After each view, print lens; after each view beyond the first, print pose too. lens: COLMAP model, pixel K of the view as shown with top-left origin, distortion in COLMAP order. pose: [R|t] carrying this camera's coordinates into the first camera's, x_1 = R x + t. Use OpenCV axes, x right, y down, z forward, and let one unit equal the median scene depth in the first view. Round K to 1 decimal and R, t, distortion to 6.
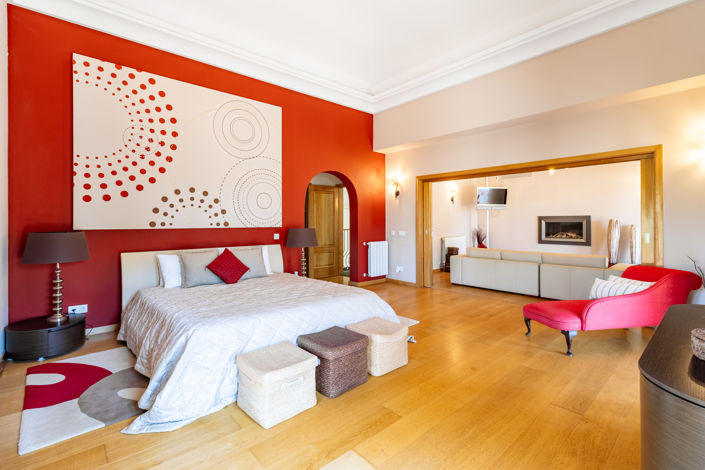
lens RADIAL K [[326.6, 0, 350.0], [0, 326.6, 221.9], [0, 0, 1]] dist [0.001289, 0.000076]
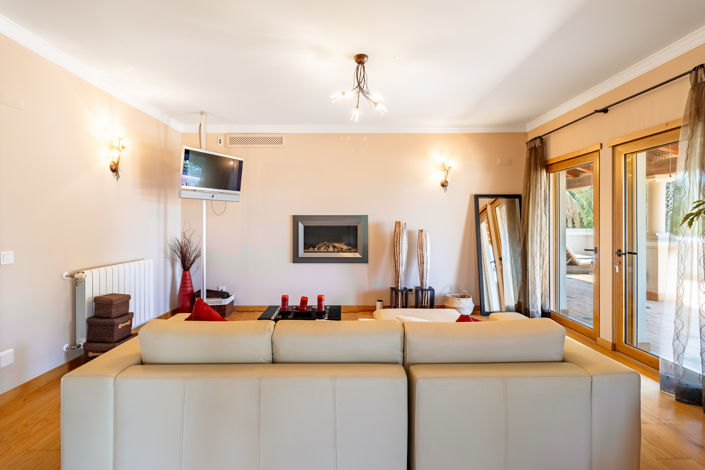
lens RADIAL K [[326.6, 0, 350.0], [0, 326.6, 221.9], [0, 0, 1]] dist [0.001289, 0.000076]
pose [[0.661545, 0.004538, 0.749892, 0.274322], [-0.002608, 0.999990, -0.003750, -0.004970], [-0.749901, 0.000525, 0.661550, 0.703685]]
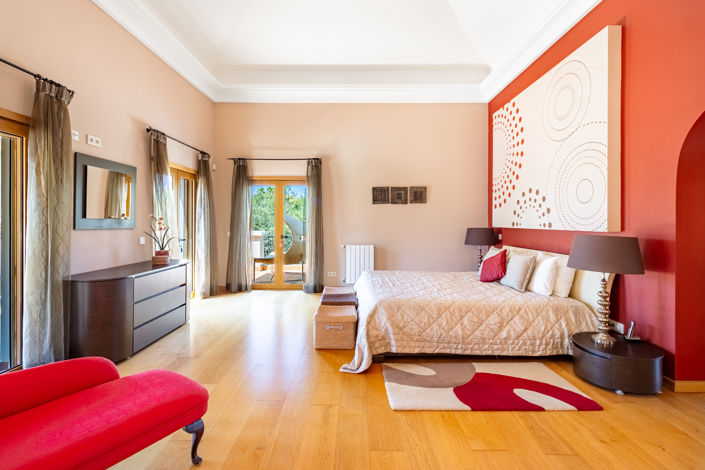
lens RADIAL K [[326.6, 0, 350.0], [0, 326.6, 221.9], [0, 0, 1]] dist [0.001289, 0.000076]
pose [[-0.677784, 0.002239, -0.735258, 0.411803], [-0.002813, 0.999980, 0.005638, -0.003648], [0.735256, 0.005889, -0.677764, 0.831766]]
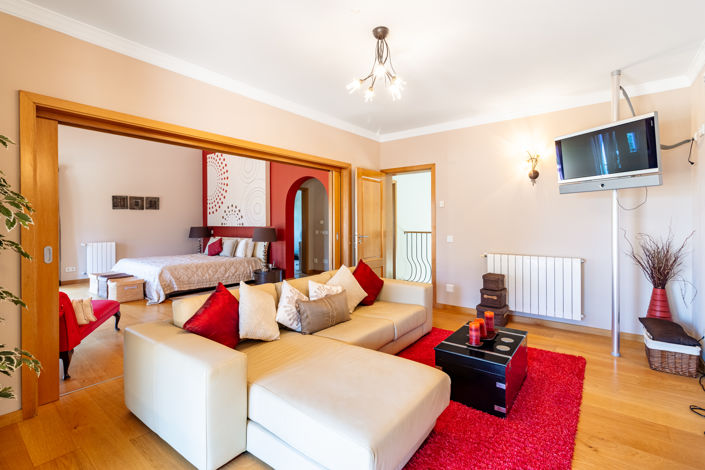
lens RADIAL K [[326.6, 0, 350.0], [0, 326.6, 221.9], [0, 0, 1]] dist [0.001289, 0.000076]
pose [[0.171140, 0.001436, -0.985246, 0.957786], [0.001421, 0.999998, 0.001704, -0.005108], [0.985246, -0.001691, 0.171137, 0.877278]]
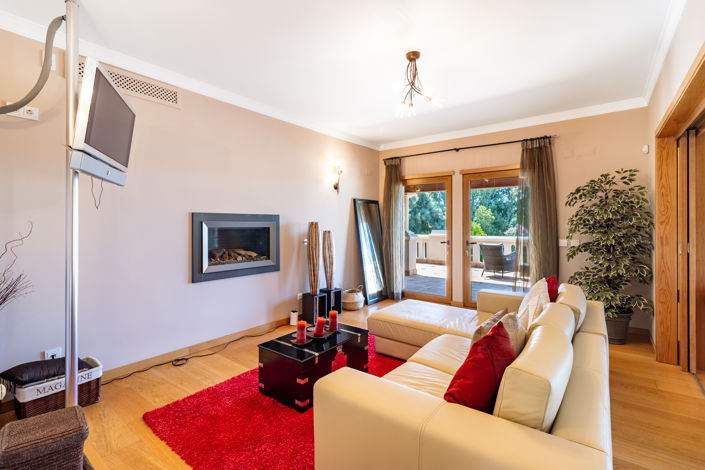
lens RADIAL K [[326.6, 0, 350.0], [0, 326.6, 221.9], [0, 0, 1]] dist [0.001289, 0.000076]
pose [[-0.181321, 0.009678, 0.983376, 0.205510], [-0.000375, 0.999951, -0.009910, -0.003496], [-0.983424, -0.002165, -0.181308, 1.142564]]
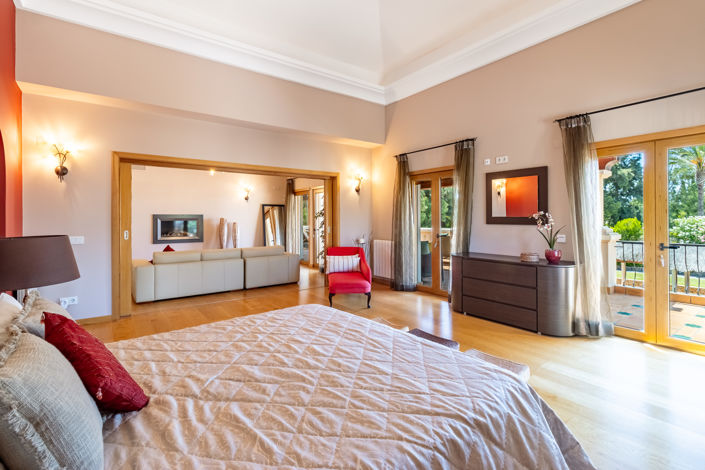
lens RADIAL K [[328.1, 0, 357.6], [0, 328.1, 216.1], [0, 0, 1]] dist [0.000588, -0.000030]
pose [[0.081257, 0.011504, 0.996627, -0.396217], [0.003638, 0.999923, -0.011839, 0.000247], [-0.996687, 0.004588, 0.081209, 0.443493]]
